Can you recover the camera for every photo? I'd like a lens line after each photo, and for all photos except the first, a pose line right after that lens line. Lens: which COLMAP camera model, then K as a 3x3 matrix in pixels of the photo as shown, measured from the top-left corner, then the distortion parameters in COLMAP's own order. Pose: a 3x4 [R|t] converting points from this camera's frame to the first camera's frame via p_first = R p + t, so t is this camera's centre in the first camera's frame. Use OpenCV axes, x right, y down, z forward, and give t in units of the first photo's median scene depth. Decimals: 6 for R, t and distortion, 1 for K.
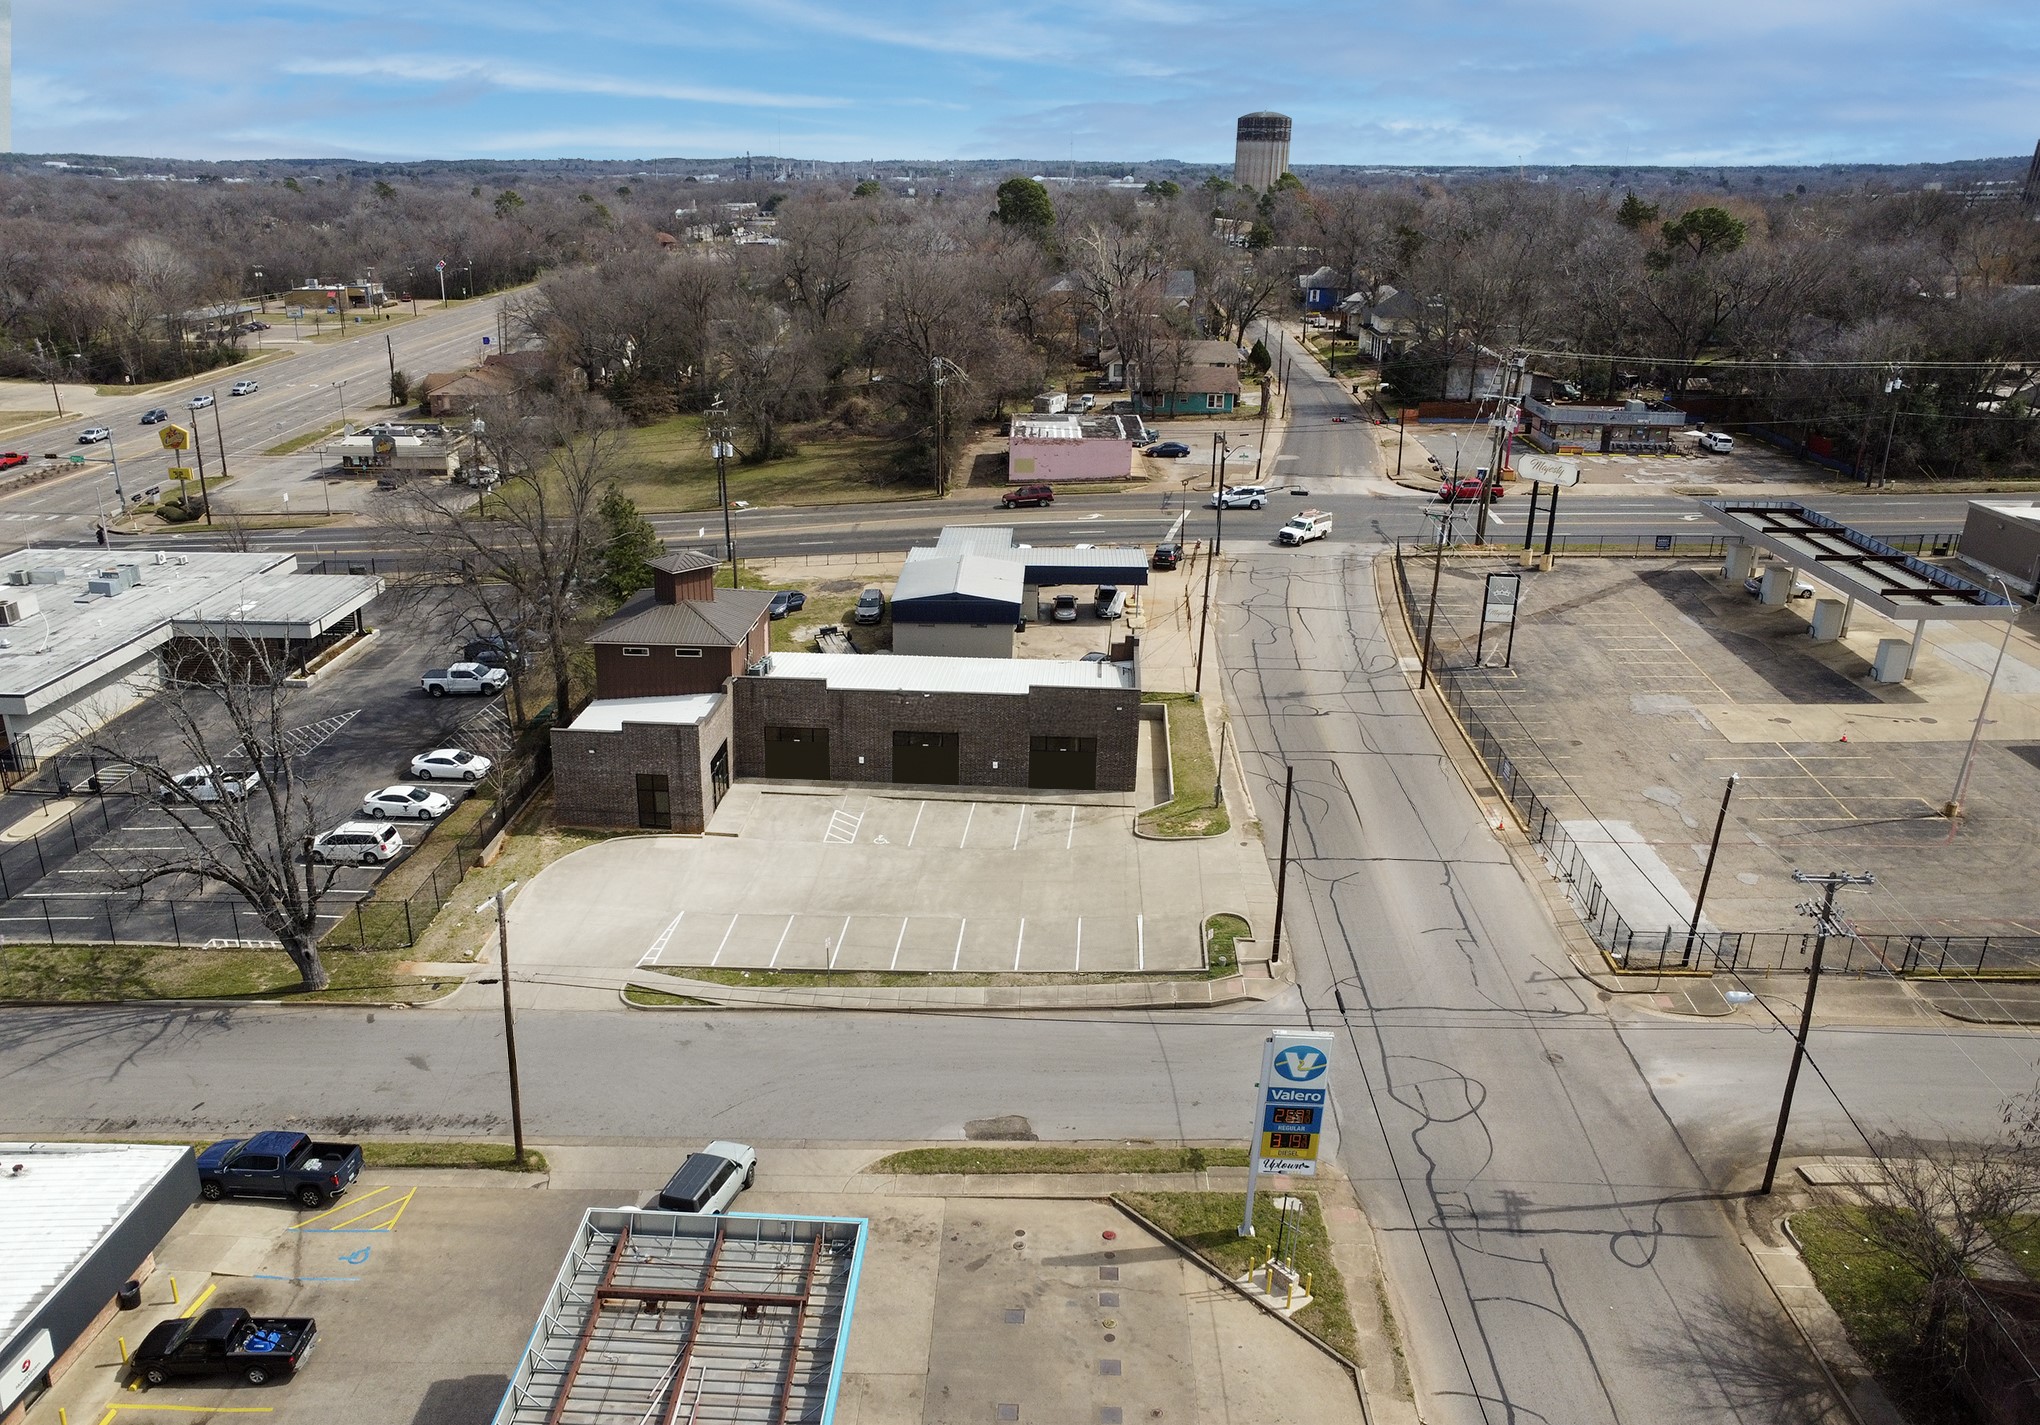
lens RADIAL K [[1514.4, 0, 1020.0], [0, 1514.4, 712.5], [0, 0, 1]] dist [-0.129709, 0.201443]
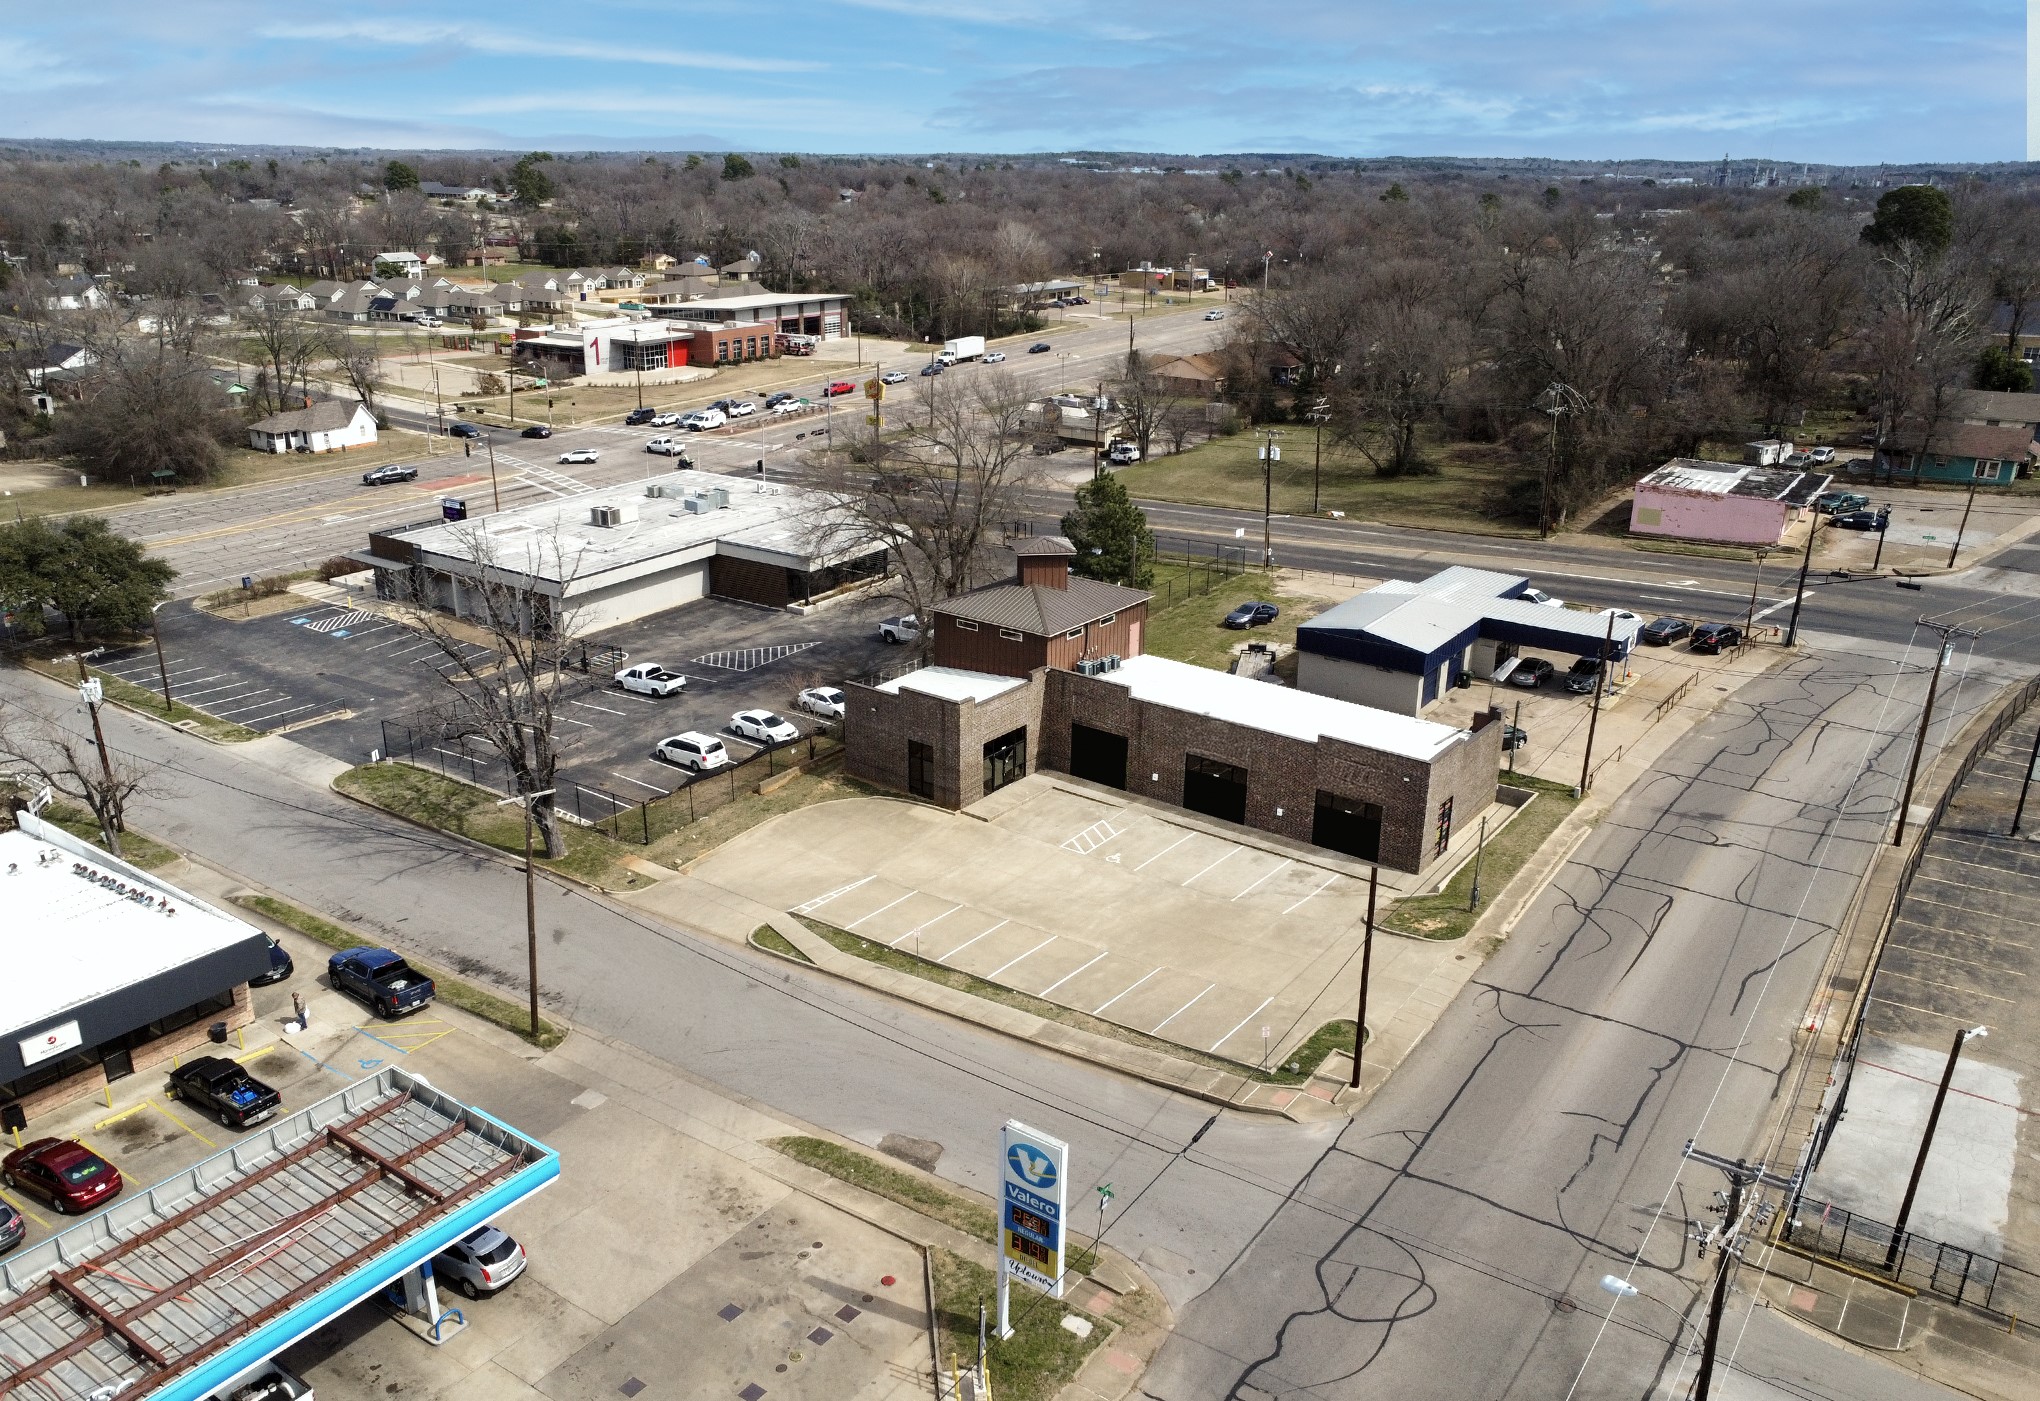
lens RADIAL K [[1551.9, 0, 1016.3], [0, 1551.9, 740.9], [0, 0, 1]] dist [-0.190981, 0.364113]
pose [[0.854646, 0.199538, -0.479339, 0.291216], [-0.194581, 0.979012, 0.060609, -0.033803], [0.481372, 0.041471, 0.875535, 0.098253]]
